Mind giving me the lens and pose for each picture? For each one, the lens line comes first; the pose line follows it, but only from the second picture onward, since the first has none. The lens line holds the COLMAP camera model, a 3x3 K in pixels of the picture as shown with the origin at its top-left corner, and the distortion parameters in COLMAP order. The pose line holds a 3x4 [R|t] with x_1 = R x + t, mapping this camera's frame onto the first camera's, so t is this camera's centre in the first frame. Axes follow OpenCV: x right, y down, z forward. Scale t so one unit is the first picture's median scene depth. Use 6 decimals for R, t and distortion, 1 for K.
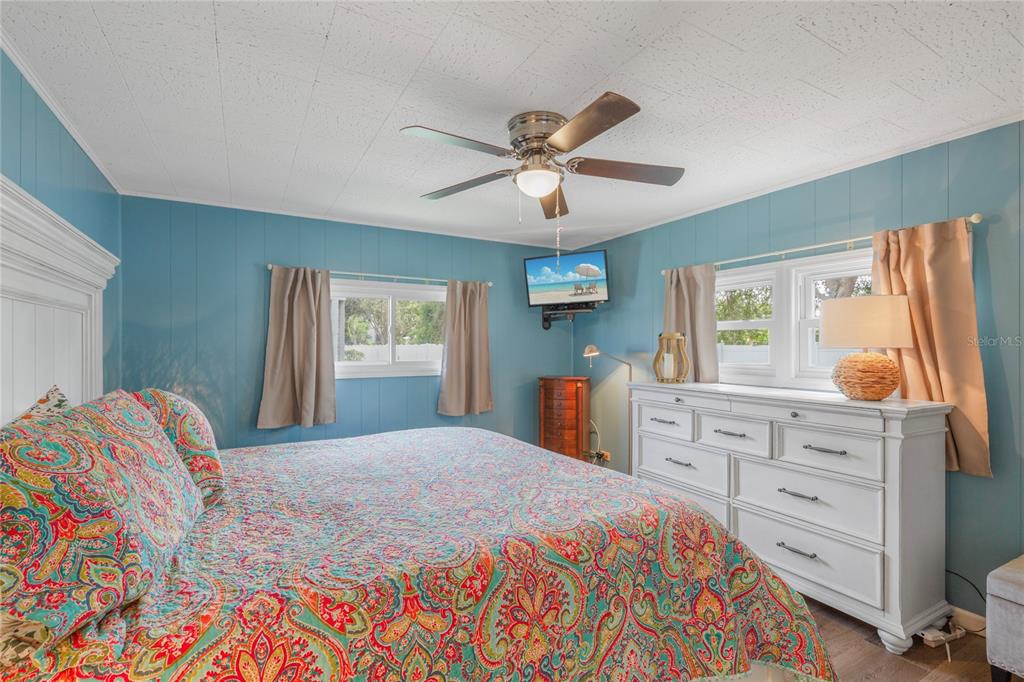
lens RADIAL K [[466.8, 0, 507.1], [0, 466.8, 343.5], [0, 0, 1]] dist [0.008628, -0.000081]
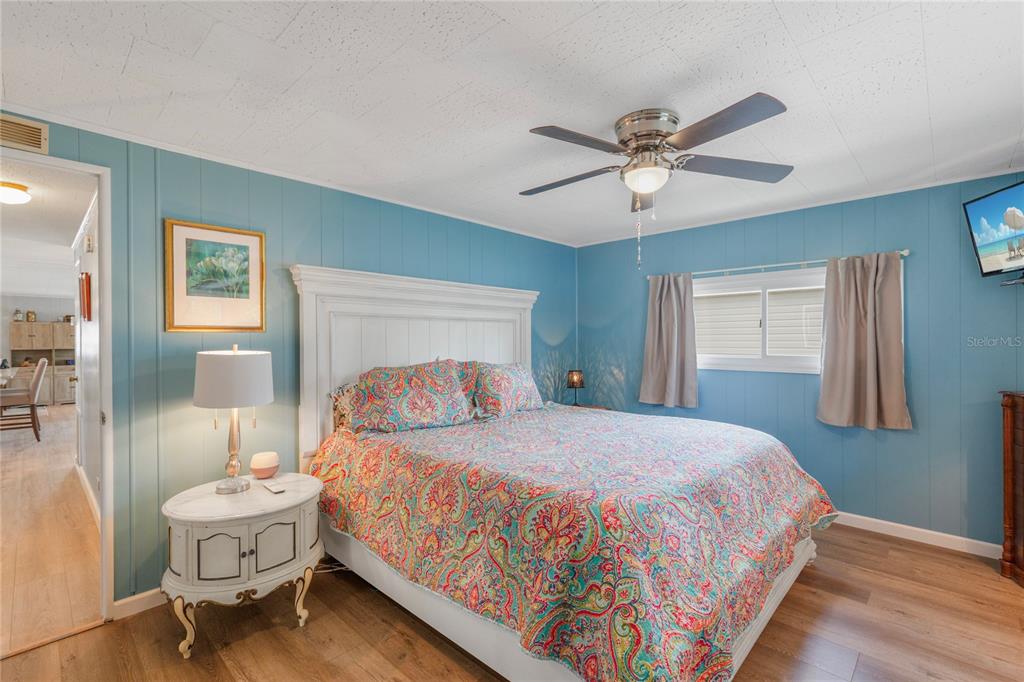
lens RADIAL K [[466.8, 0, 509.0], [0, 466.8, 340.2], [0, 0, 1]] dist [0.008628, -0.000081]
pose [[0.278149, 0.001395, -0.960537, 1.261353], [0.007912, 0.999962, 0.003743, -0.000263], [0.960505, -0.008641, 0.278128, 0.563505]]
